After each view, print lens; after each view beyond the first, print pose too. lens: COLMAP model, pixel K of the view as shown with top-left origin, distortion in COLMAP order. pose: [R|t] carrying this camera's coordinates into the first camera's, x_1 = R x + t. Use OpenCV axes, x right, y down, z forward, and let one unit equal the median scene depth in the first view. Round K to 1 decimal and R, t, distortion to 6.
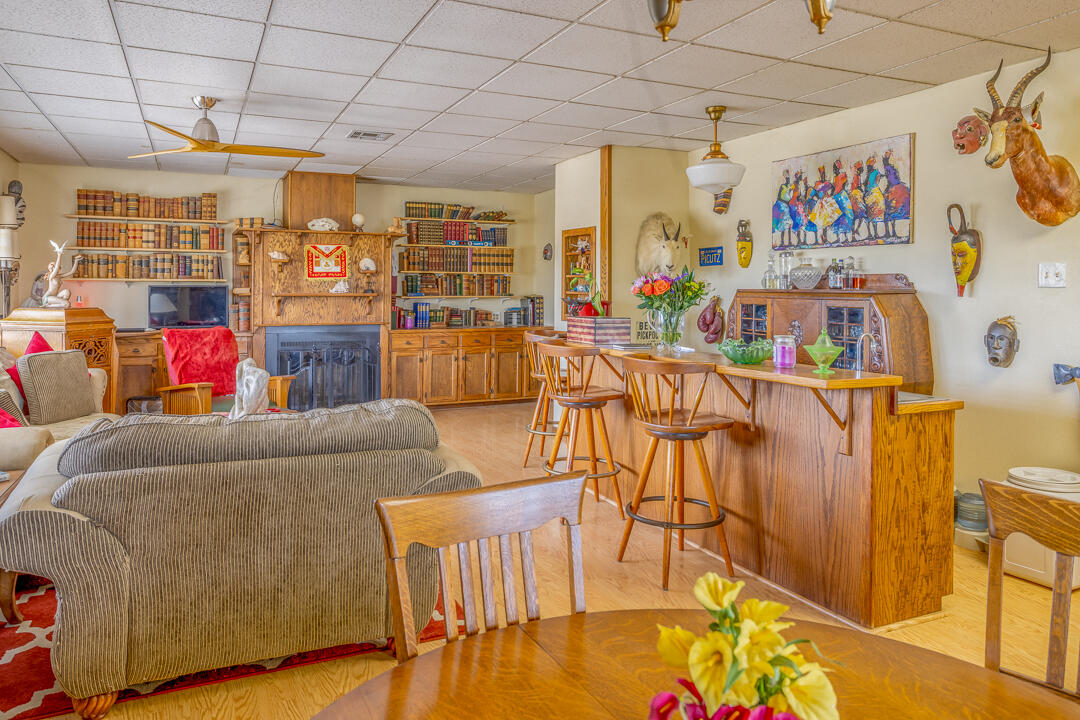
lens RADIAL K [[741.1, 0, 540.8], [0, 741.1, 371.8], [0, 0, 1]] dist [-0.004661, 0.045790]
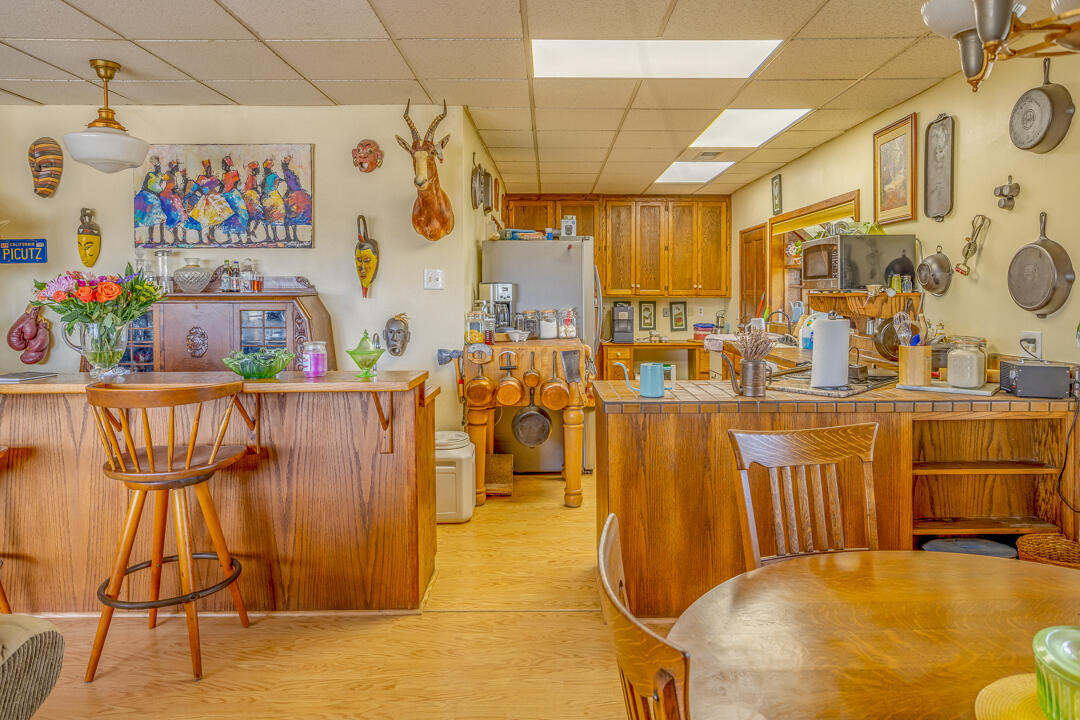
lens RADIAL K [[685.1, 0, 540.0], [0, 685.1, 360.0], [0, 0, 1]] dist [0.003158, 0.006250]
pose [[0.435724, -0.098590, 0.894664, -0.248048], [0.109042, 0.992444, 0.056258, -0.034344], [-0.893451, 0.073043, 0.443182, 0.287784]]
